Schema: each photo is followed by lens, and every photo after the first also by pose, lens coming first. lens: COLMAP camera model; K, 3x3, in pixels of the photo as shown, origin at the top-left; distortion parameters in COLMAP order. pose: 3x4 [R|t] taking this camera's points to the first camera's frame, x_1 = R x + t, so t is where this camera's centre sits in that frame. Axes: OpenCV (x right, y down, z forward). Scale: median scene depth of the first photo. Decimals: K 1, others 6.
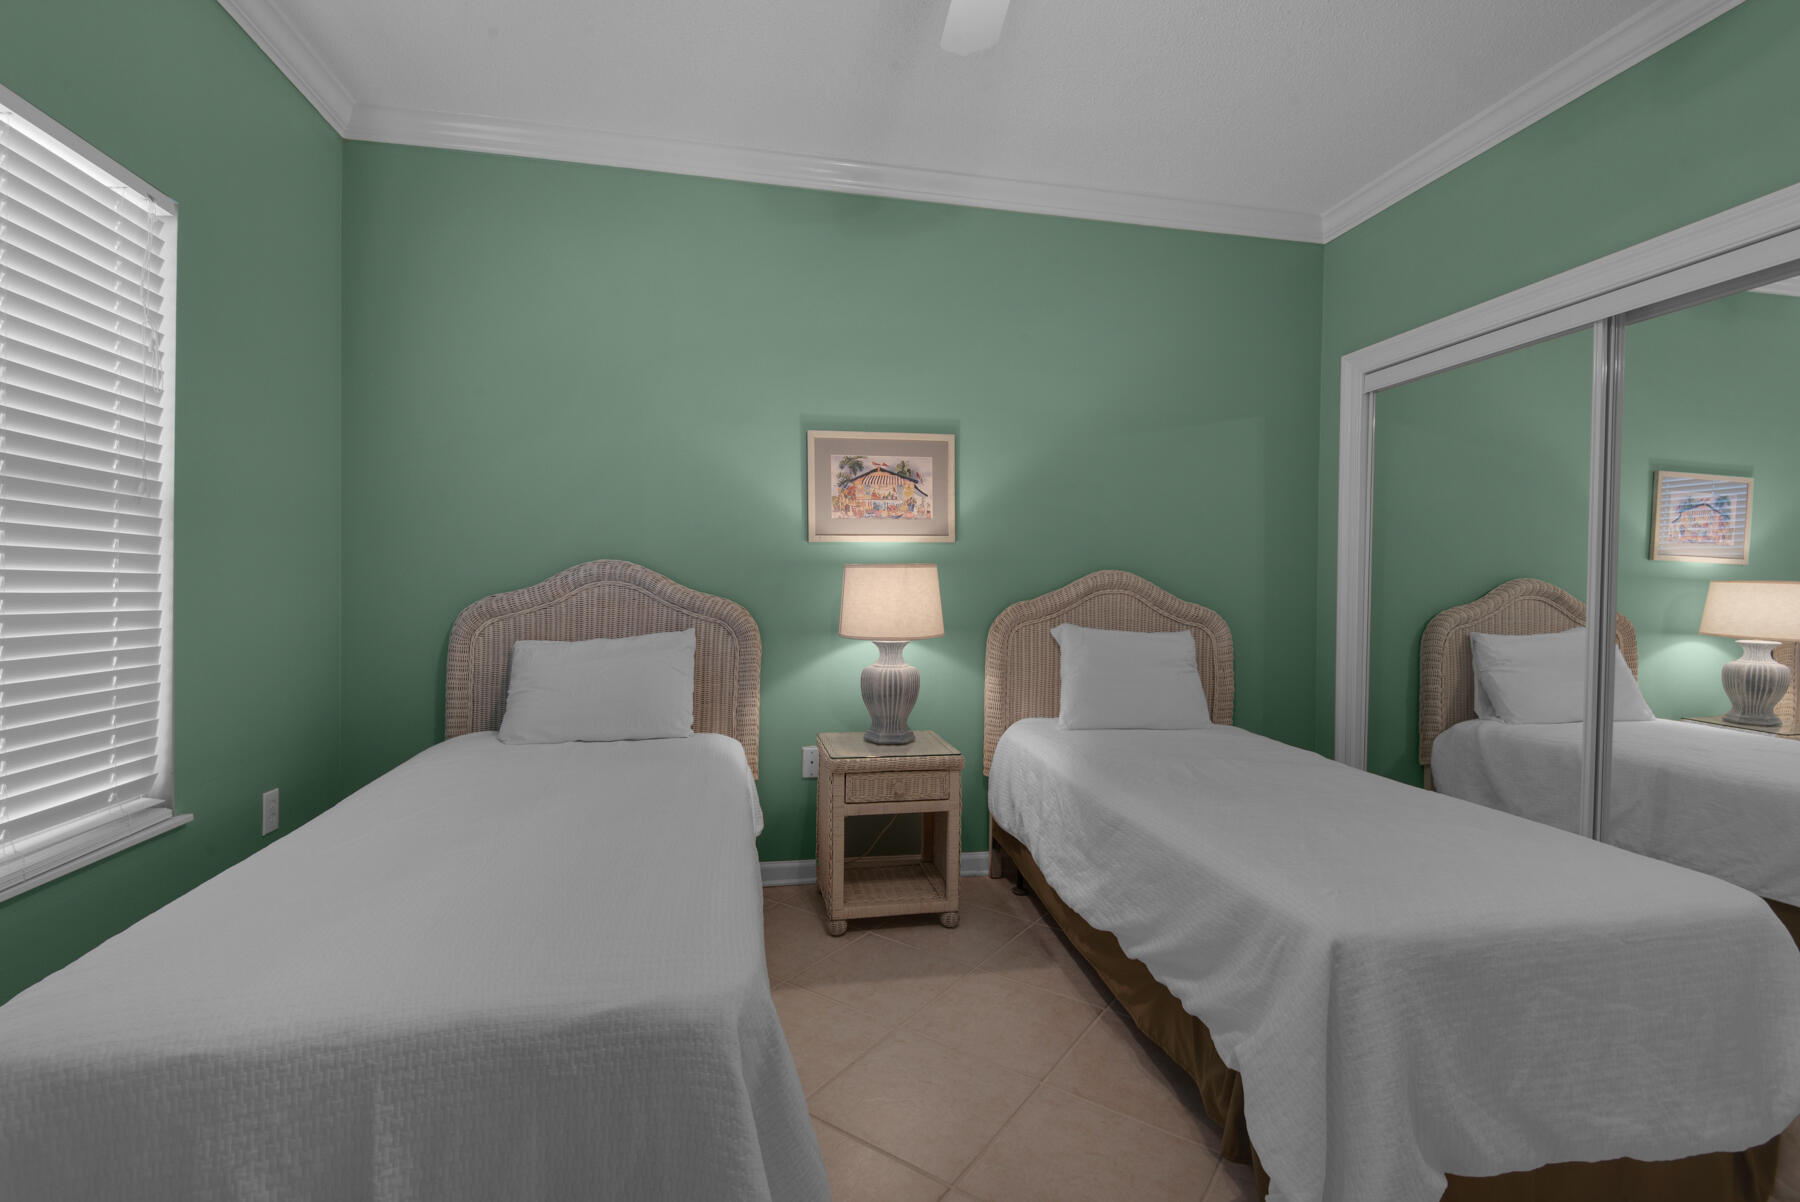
lens RADIAL K [[815.3, 0, 909.5], [0, 815.3, 585.5], [0, 0, 1]] dist [0.024491, -0.013056]
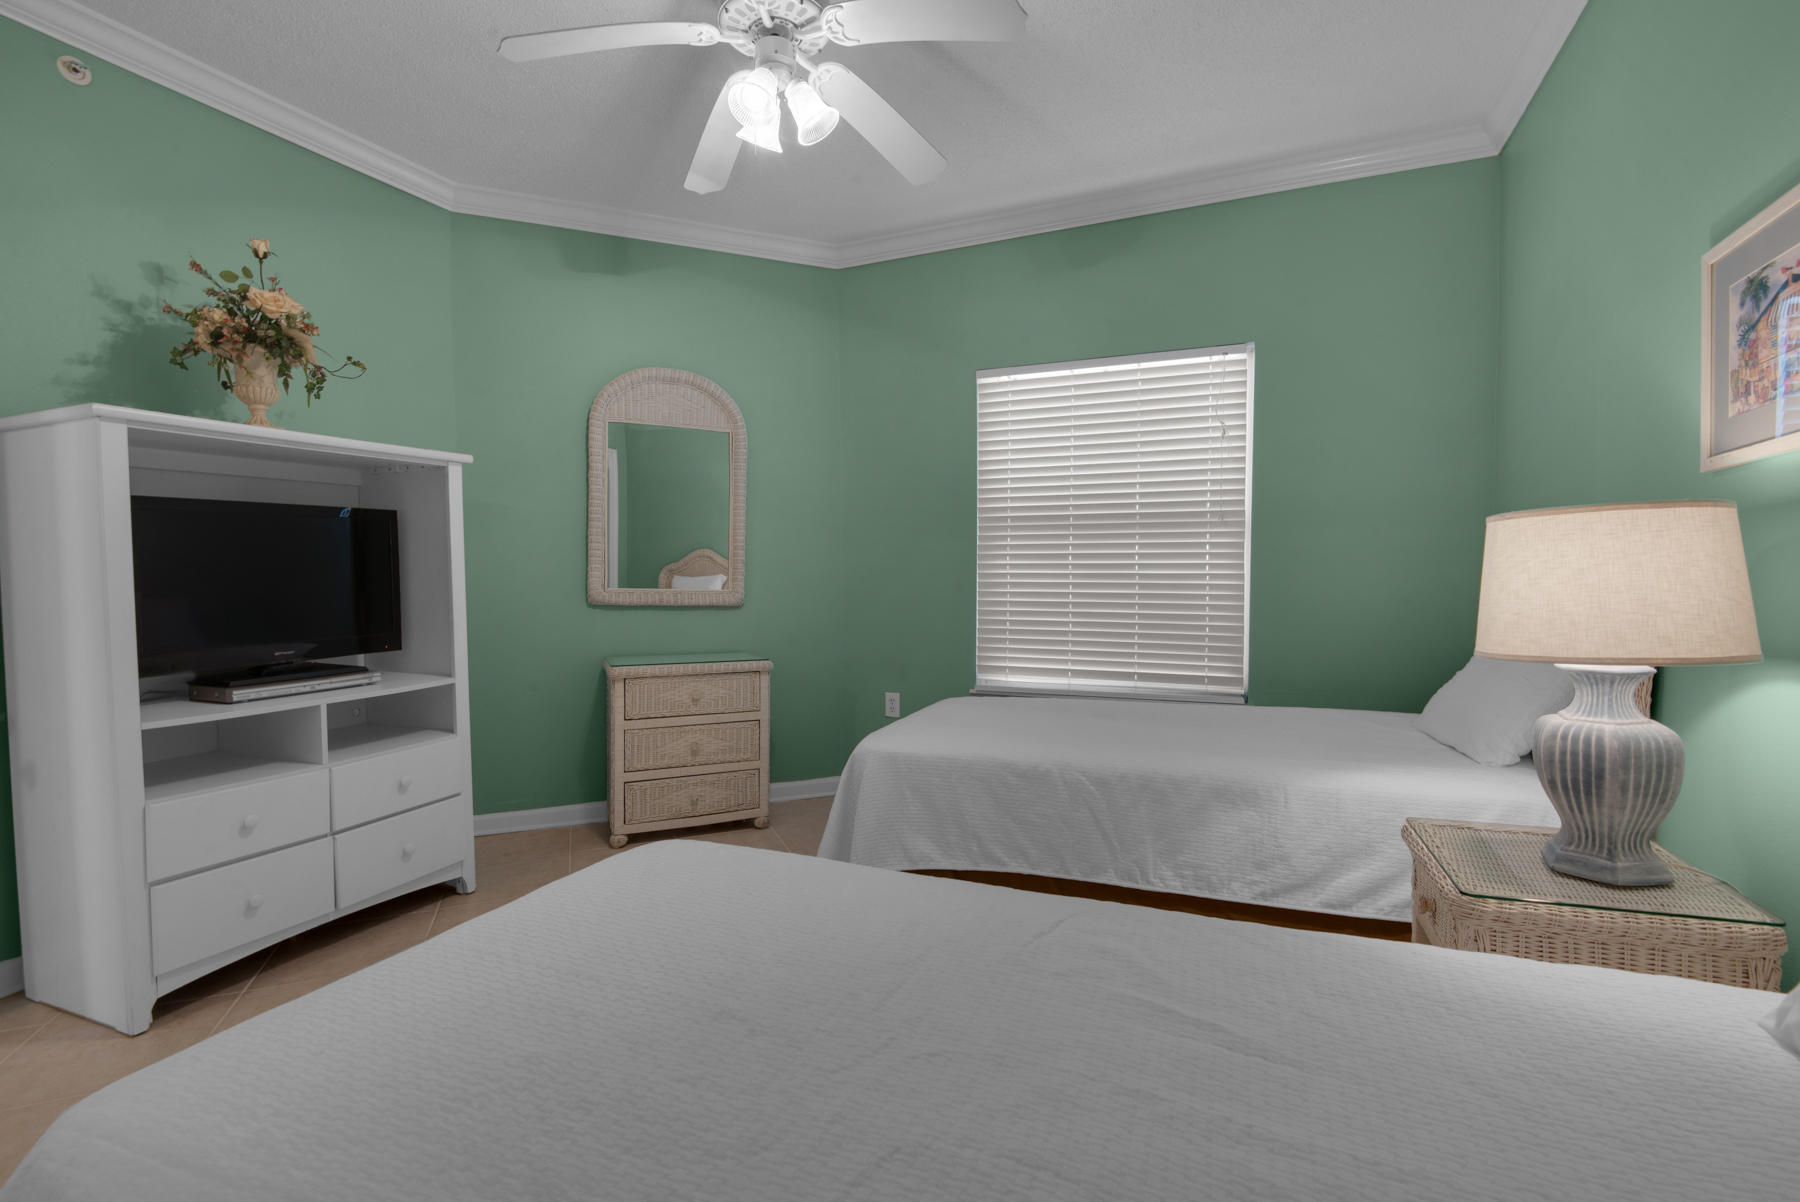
lens RADIAL K [[815.3, 0, 903.8], [0, 815.3, 593.4], [0, 0, 1]] dist [0.024491, -0.013056]
pose [[-0.564647, 0.010159, -0.825270, 0.585841], [-0.005798, 0.999851, 0.016276, 0.016309], [0.825312, 0.013975, -0.564504, 0.879948]]
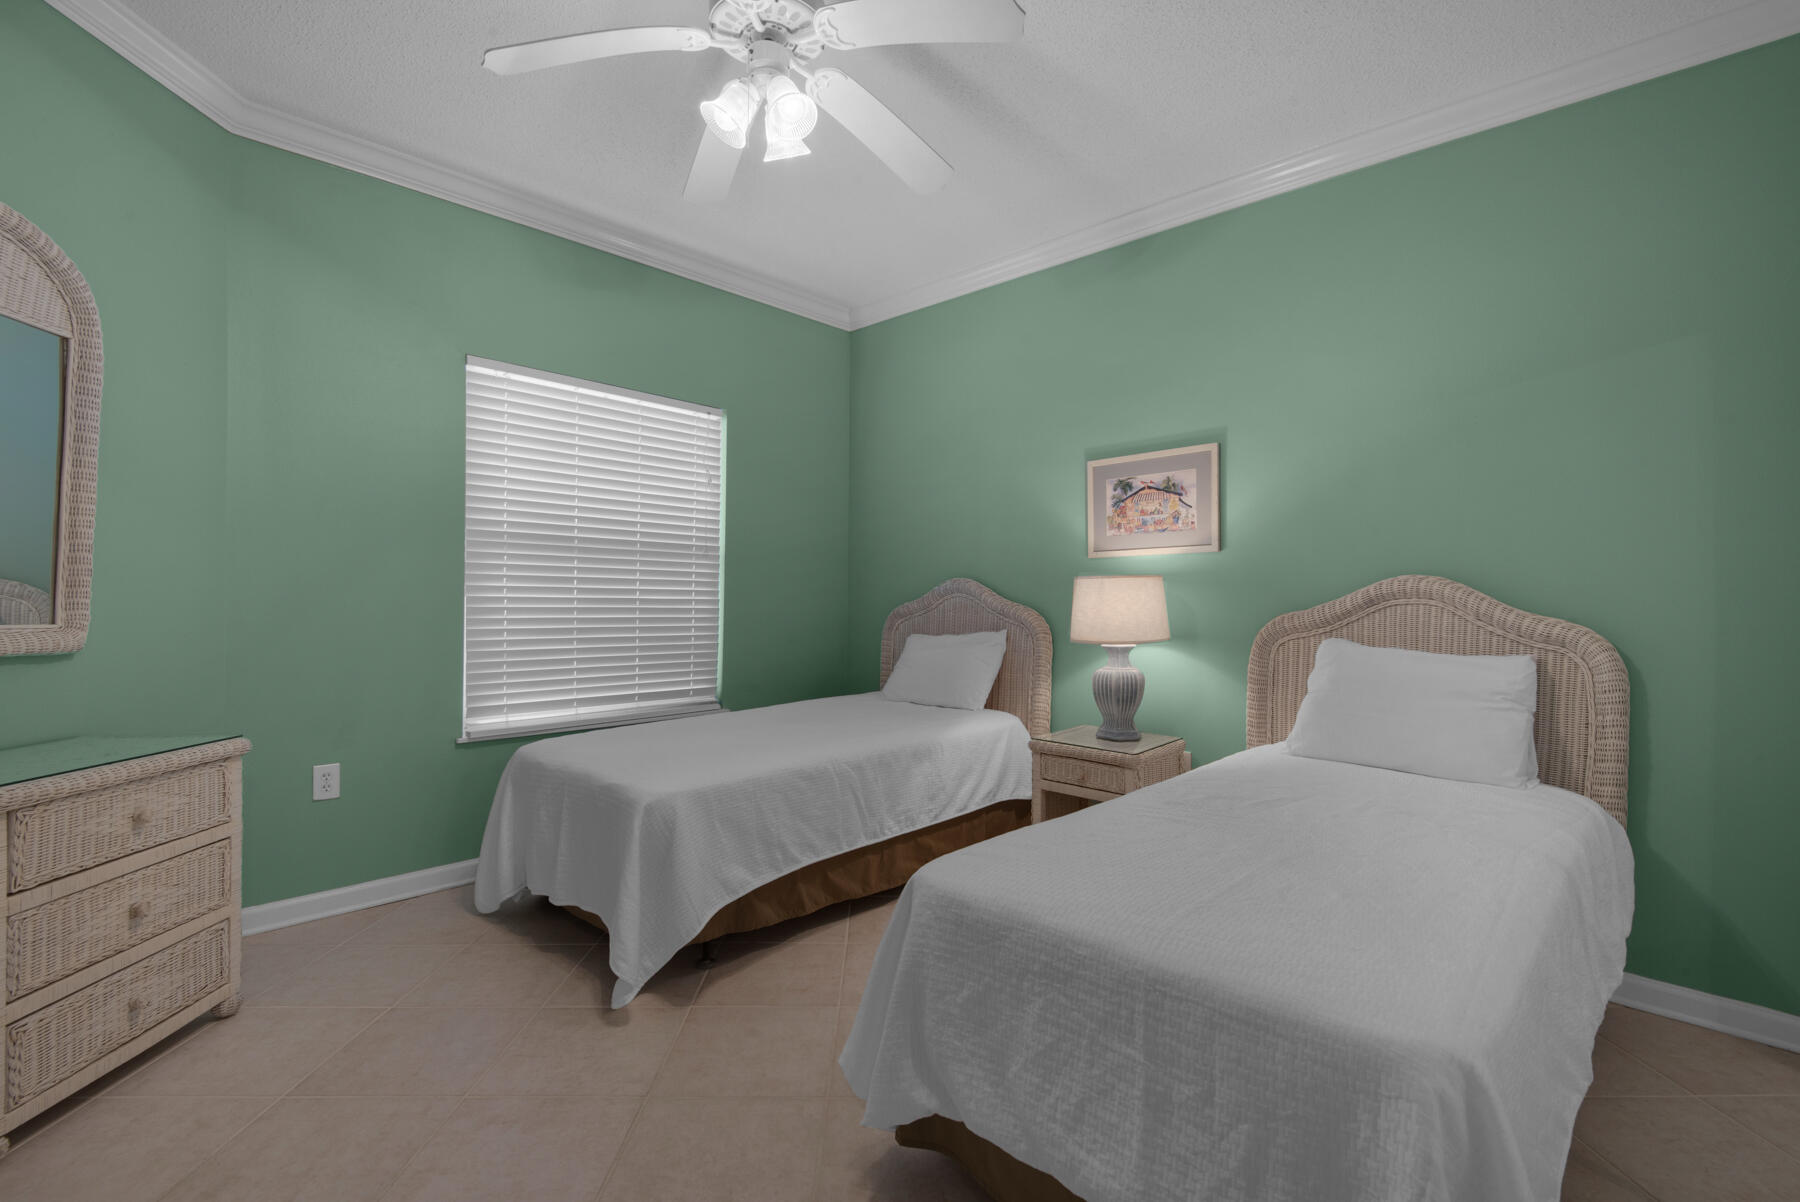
lens RADIAL K [[815.3, 0, 911.0], [0, 815.3, 589.9], [0, 0, 1]] dist [0.024491, -0.013056]
pose [[0.575154, -0.013819, -0.817928, 0.672292], [-0.003460, 0.999807, -0.019325, 0.014367], [0.818038, 0.013945, 0.574996, 0.134721]]
